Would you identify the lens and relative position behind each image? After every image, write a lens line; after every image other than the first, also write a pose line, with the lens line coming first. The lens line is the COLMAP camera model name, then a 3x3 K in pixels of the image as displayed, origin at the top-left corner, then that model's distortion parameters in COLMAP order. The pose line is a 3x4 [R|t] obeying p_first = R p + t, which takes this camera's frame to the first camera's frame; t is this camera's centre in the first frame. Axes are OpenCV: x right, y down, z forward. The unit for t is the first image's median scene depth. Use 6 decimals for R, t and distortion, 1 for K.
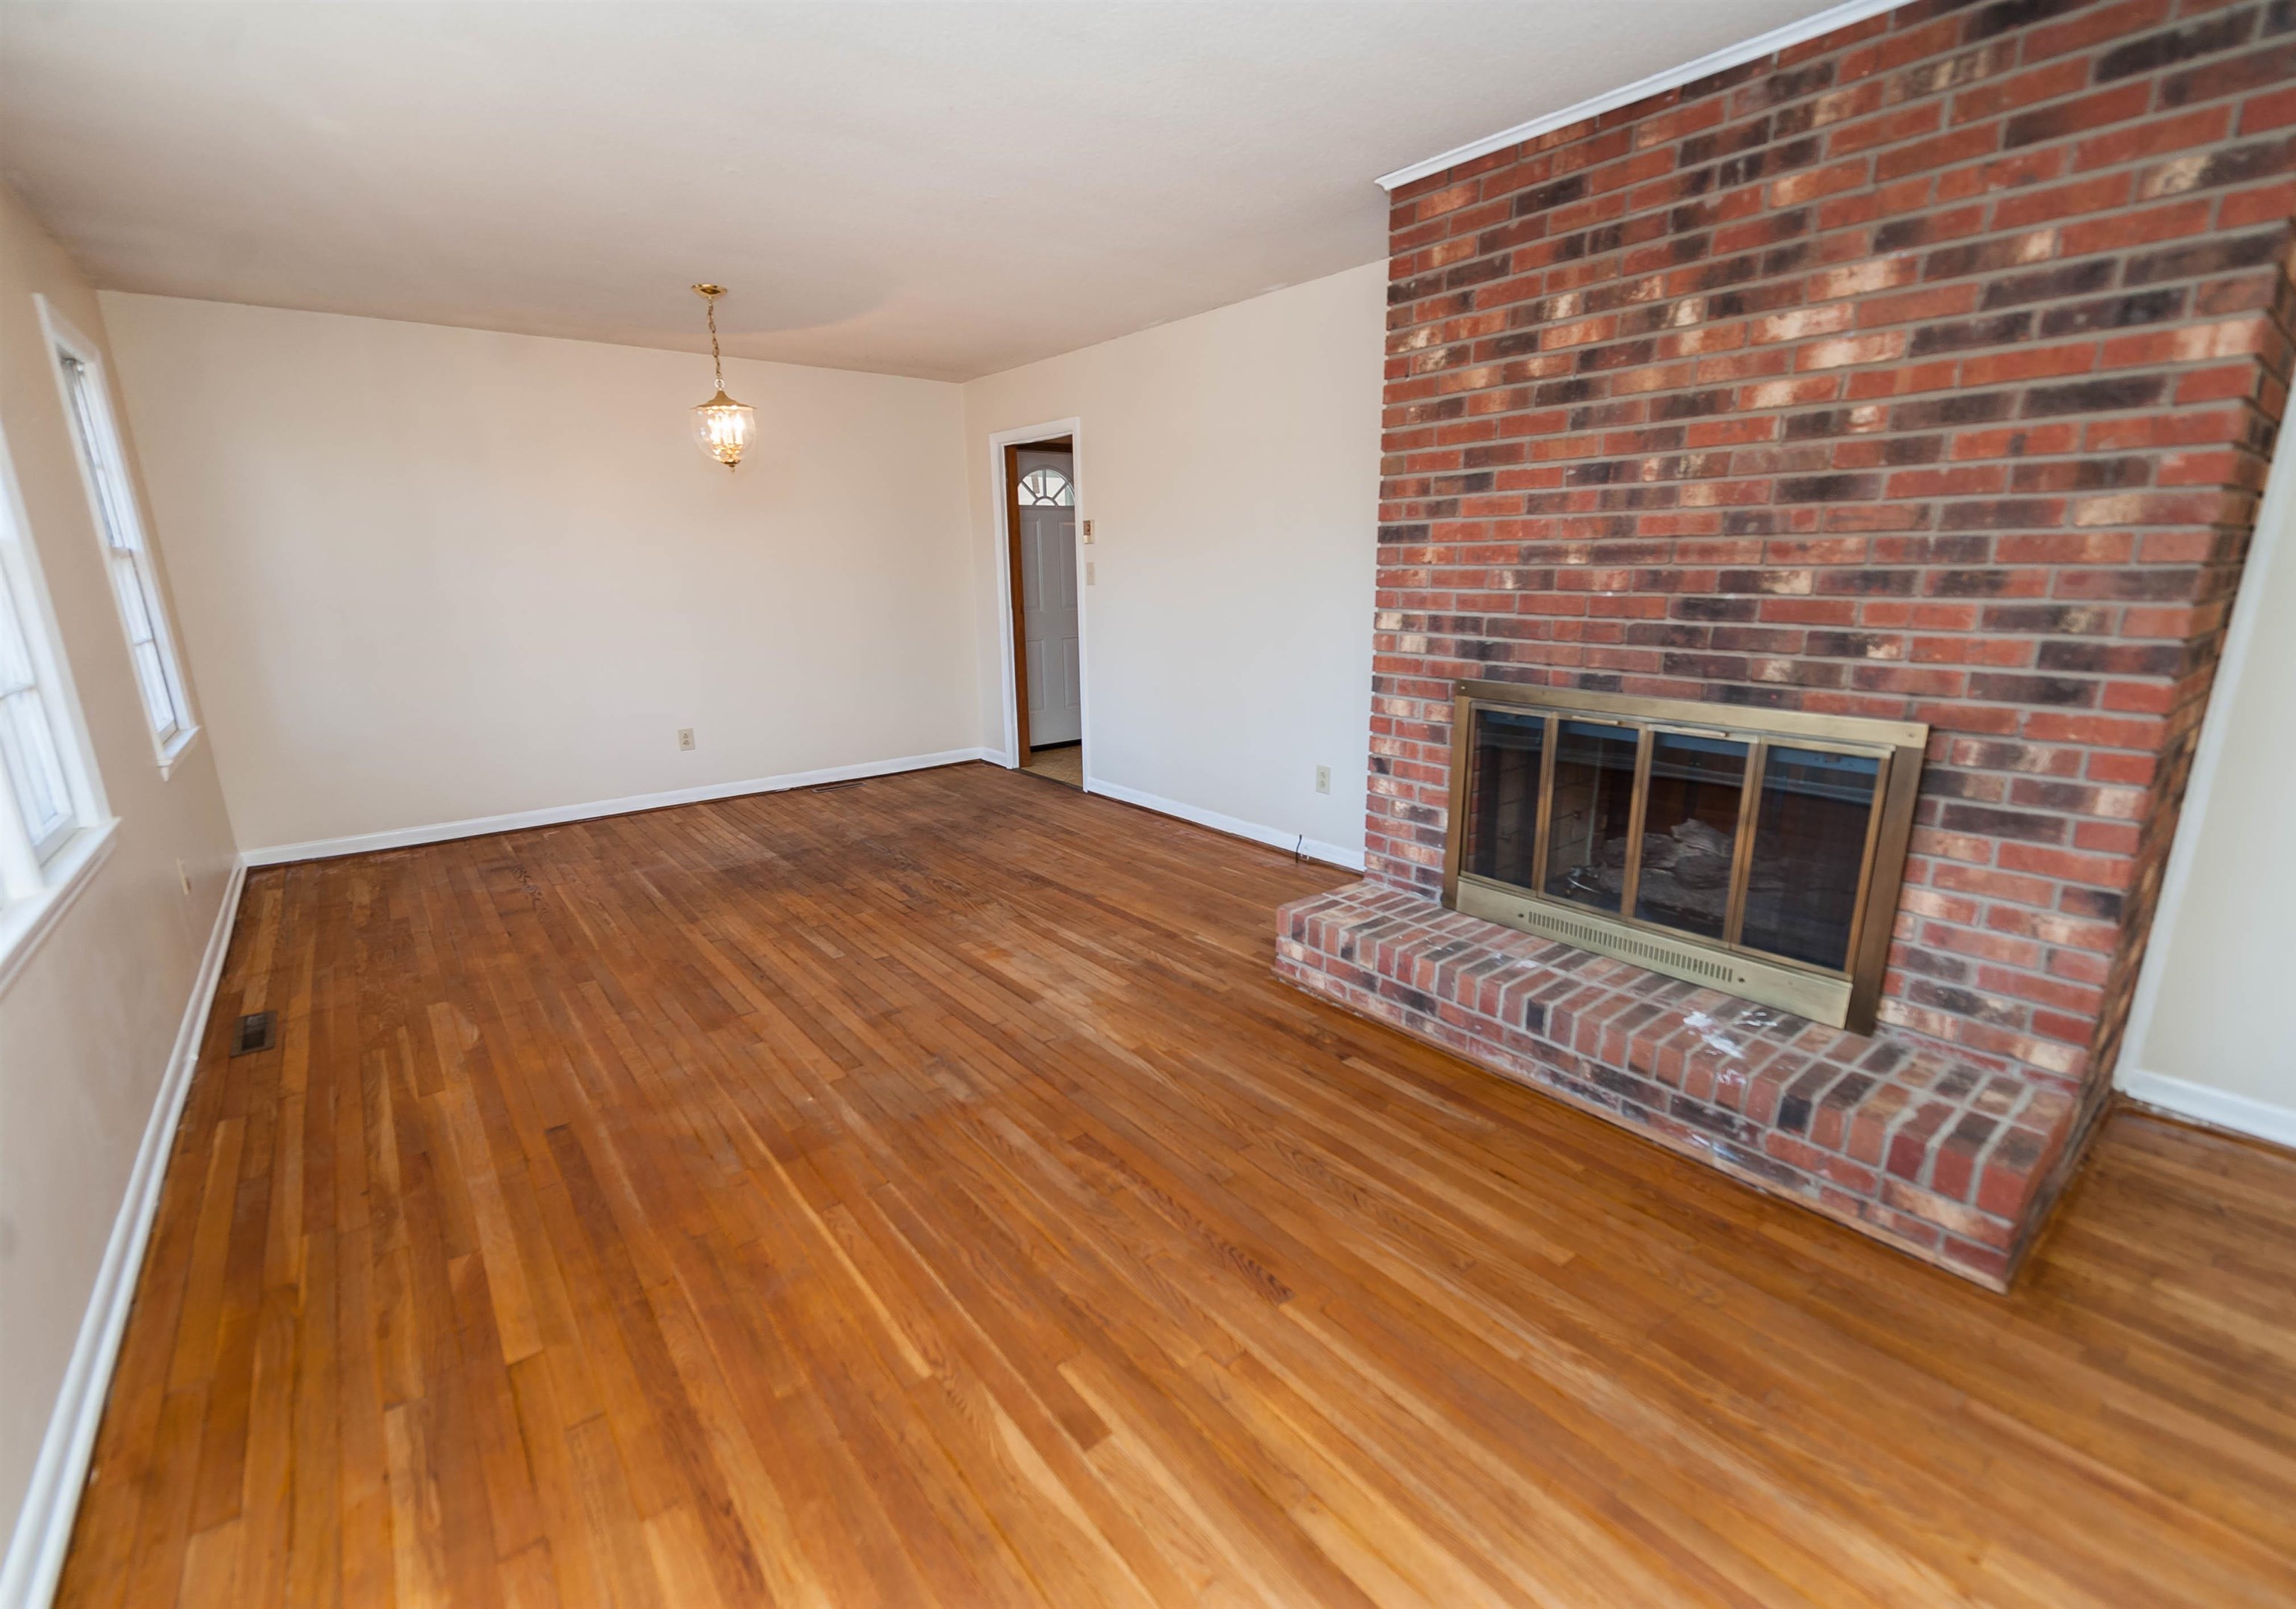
lens RADIAL K [[997.0, 0, 1148.0], [0, 997.0, 804.5], [0, 0, 1]] dist [0.022718, -0.009736]
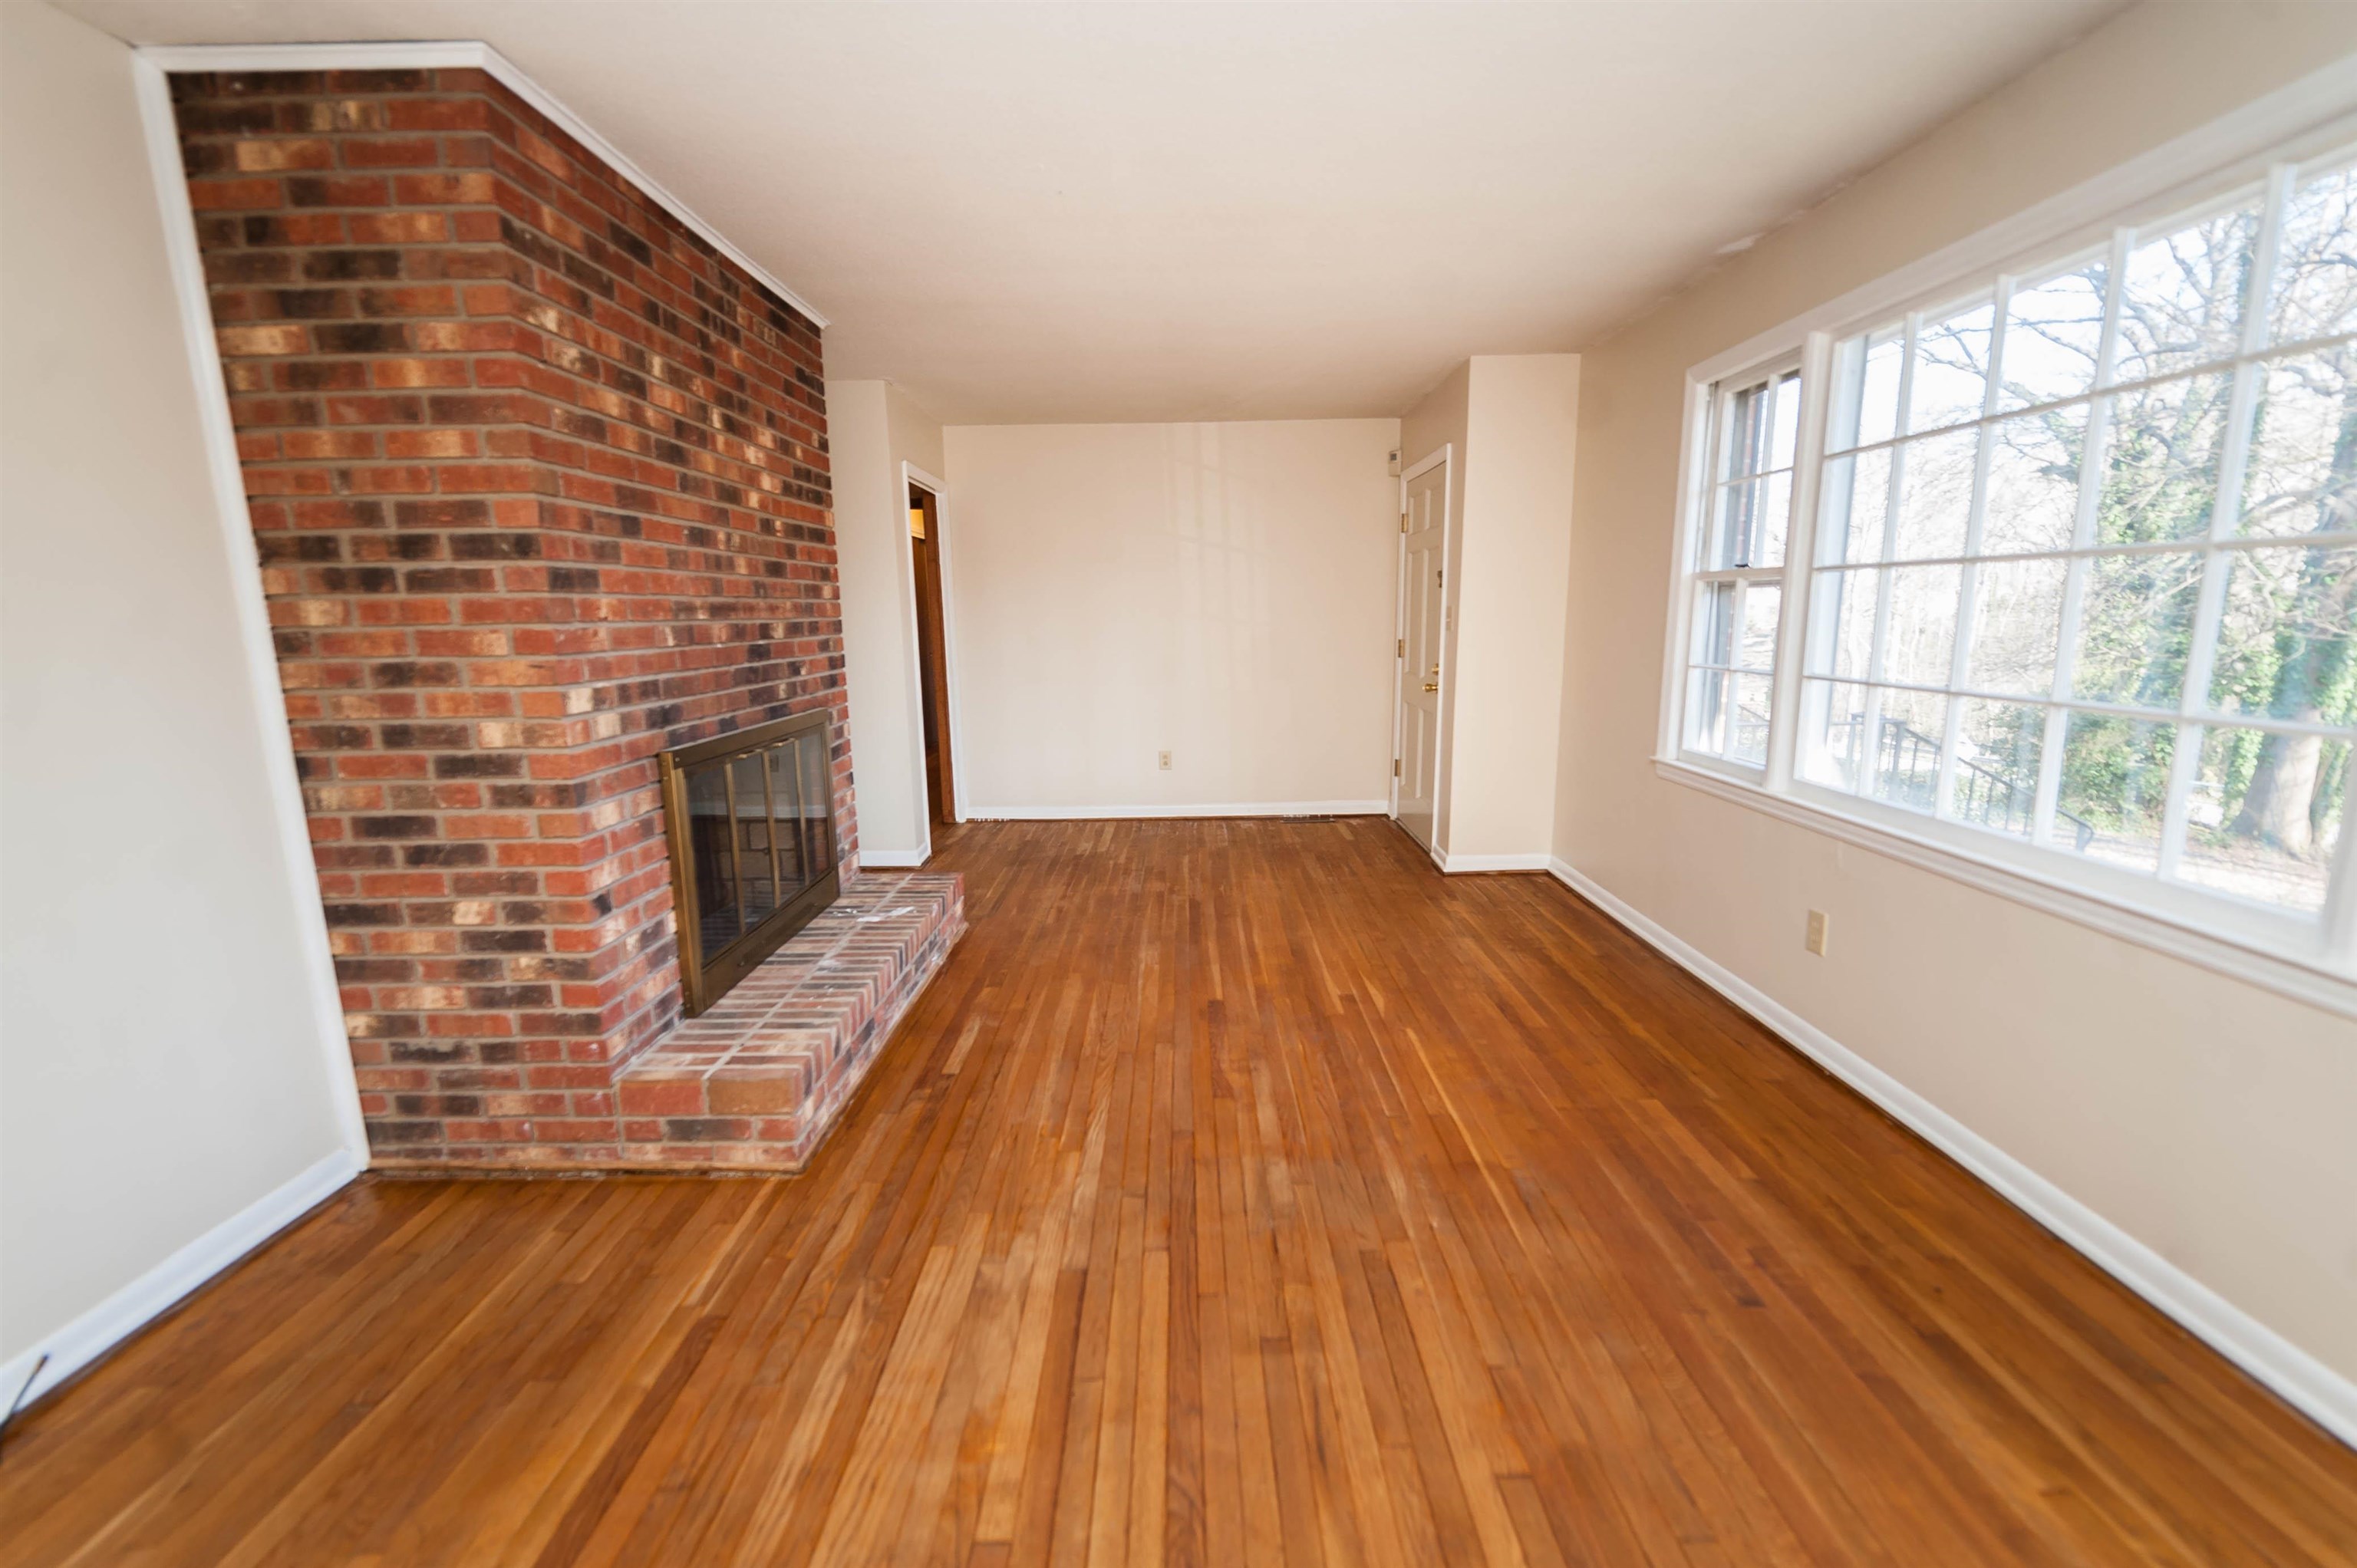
lens RADIAL K [[979.2, 0, 1178.5], [0, 979.2, 784.0], [0, 0, 1]] dist [0.016148, -0.006268]
pose [[-0.777624, -0.086315, 0.622777, -0.601806], [0.177426, 0.920146, 0.349072, -0.342741], [-0.603176, 0.381943, -0.700213, 1.445931]]
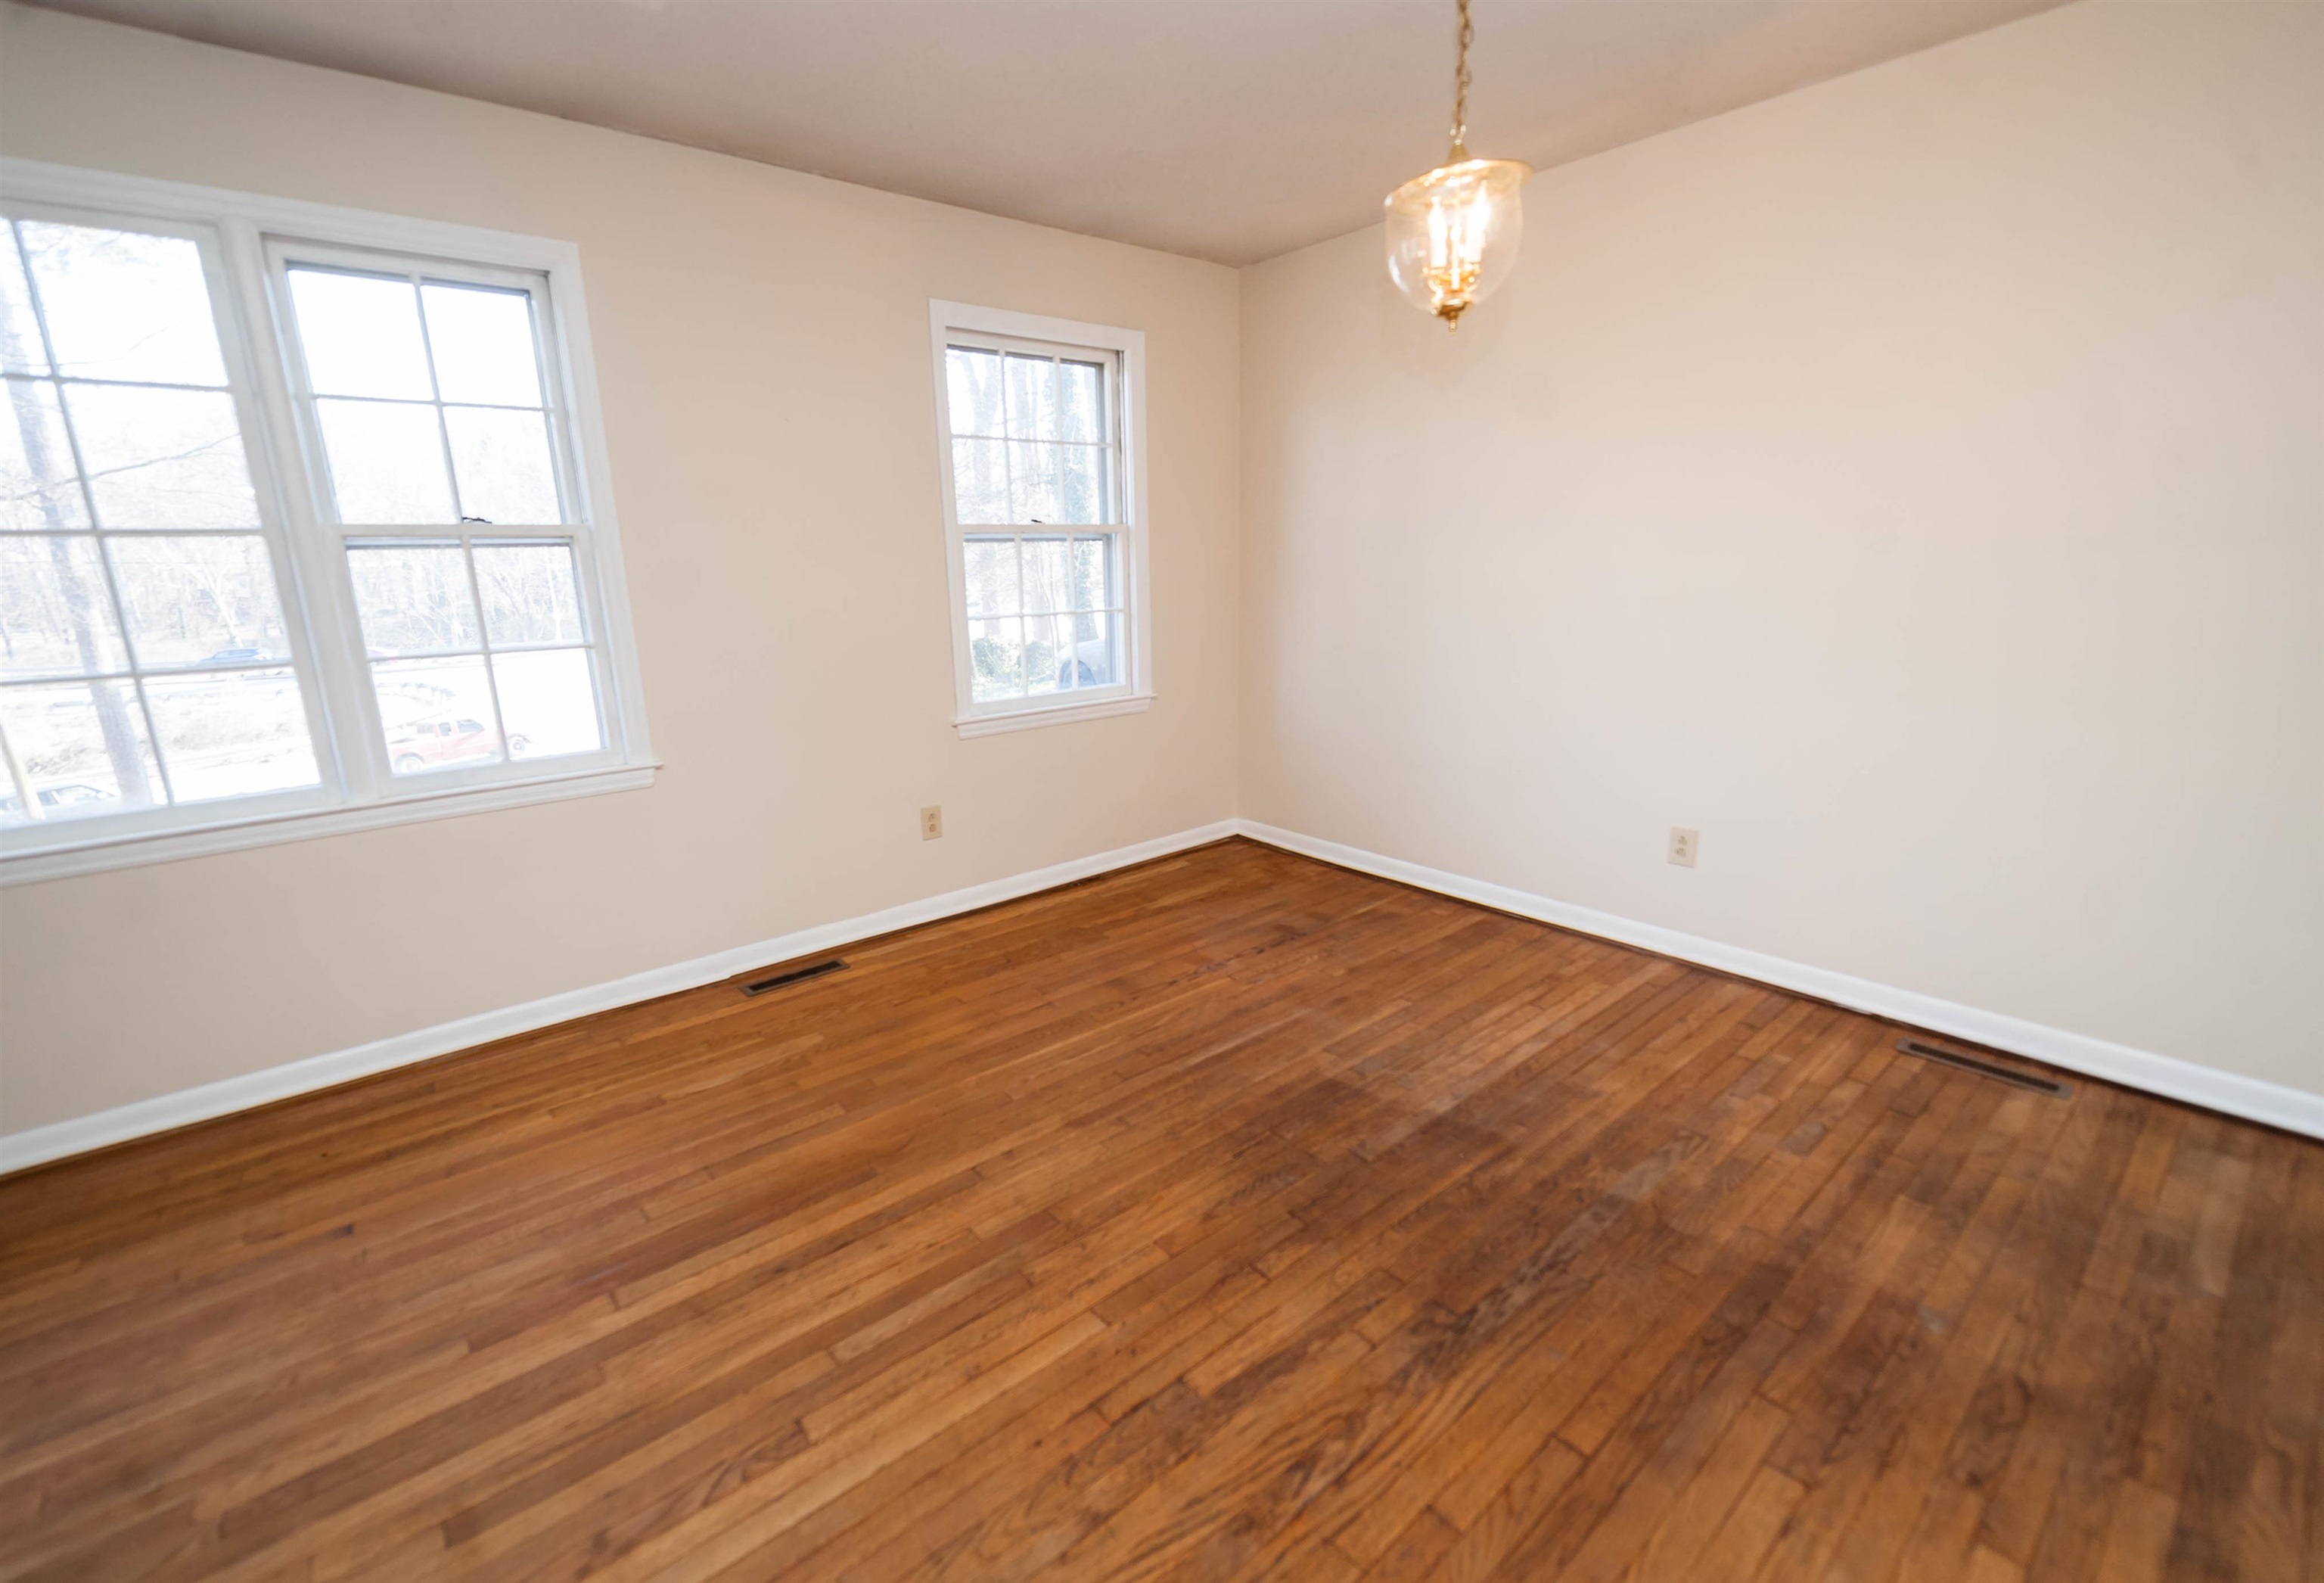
lens RADIAL K [[997.8, 0, 1143.1], [0, 997.8, 788.4], [0, 0, 1]] dist [0.020264, -0.011019]
pose [[0.021851, 0.242217, -0.969976, 0.122902], [-0.219908, 0.947610, 0.231678, -0.314869], [0.975276, 0.208243, 0.073972, 1.319464]]
